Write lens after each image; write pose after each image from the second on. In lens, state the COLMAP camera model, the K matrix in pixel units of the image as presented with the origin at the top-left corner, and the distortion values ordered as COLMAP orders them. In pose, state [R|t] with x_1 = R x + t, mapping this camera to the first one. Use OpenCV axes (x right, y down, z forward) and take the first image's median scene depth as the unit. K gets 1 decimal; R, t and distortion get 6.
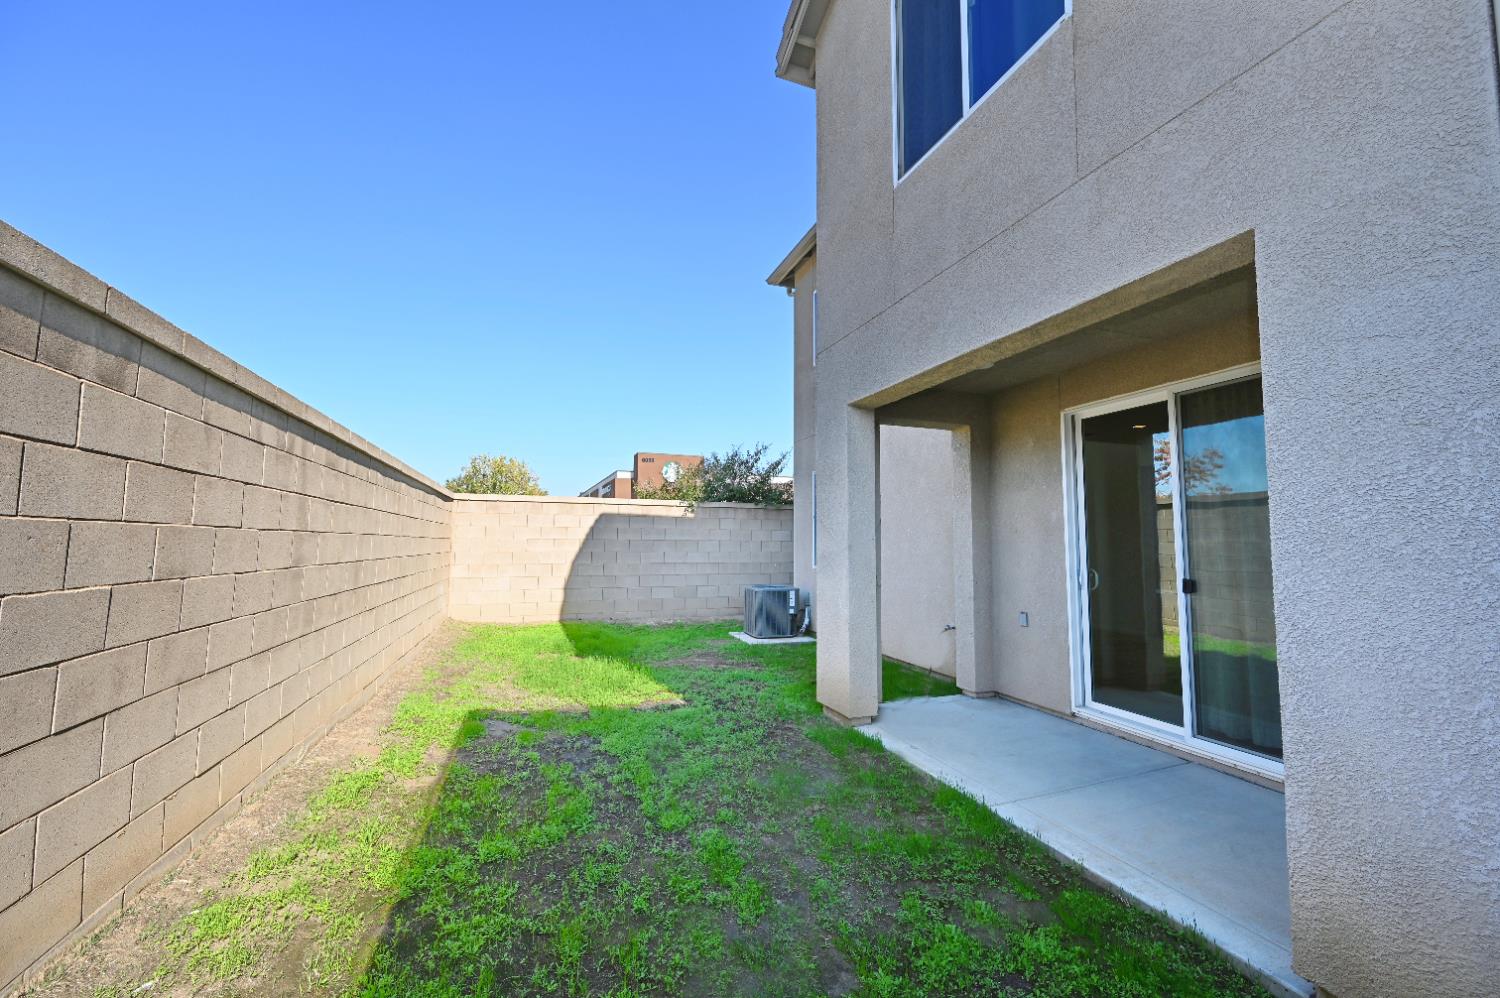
lens RADIAL K [[587.5, 0, 750.6], [0, 587.5, 500.2], [0, 0, 1]] dist [-0.002840, 0.000058]
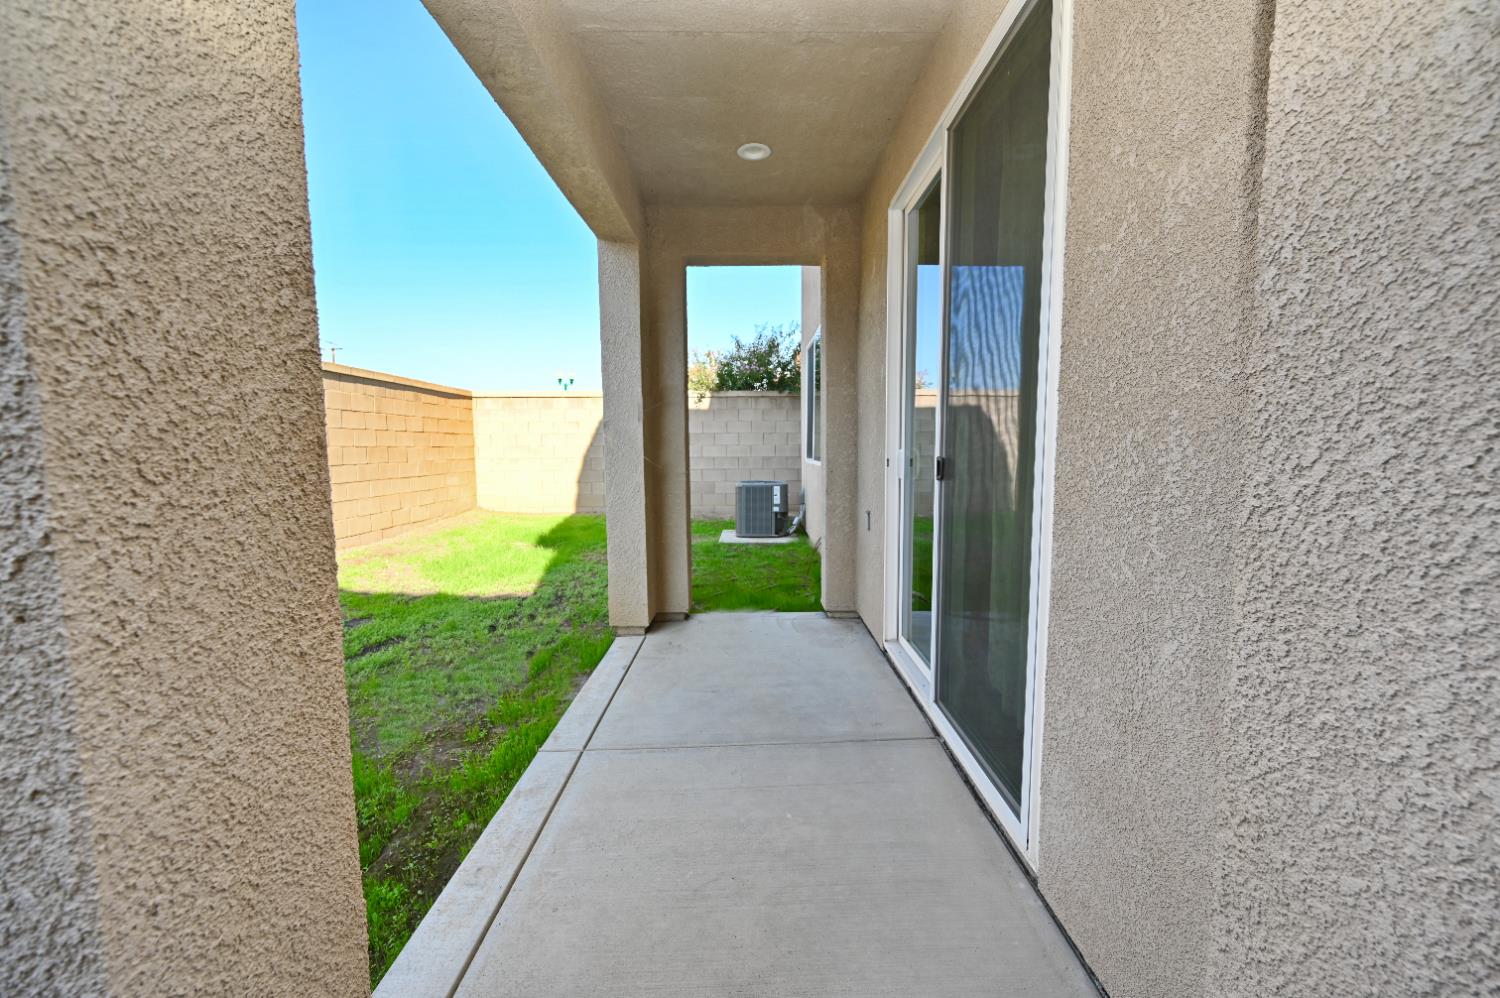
lens RADIAL K [[587.5, 0, 752.8], [0, 587.5, 497.3], [0, 0, 1]] dist [-0.002840, 0.000058]
pose [[0.944609, 0.016990, -0.327757, 0.329099], [0.036160, 0.987192, 0.155387, 0.030881], [0.326199, -0.158632, 0.931896, 0.156112]]
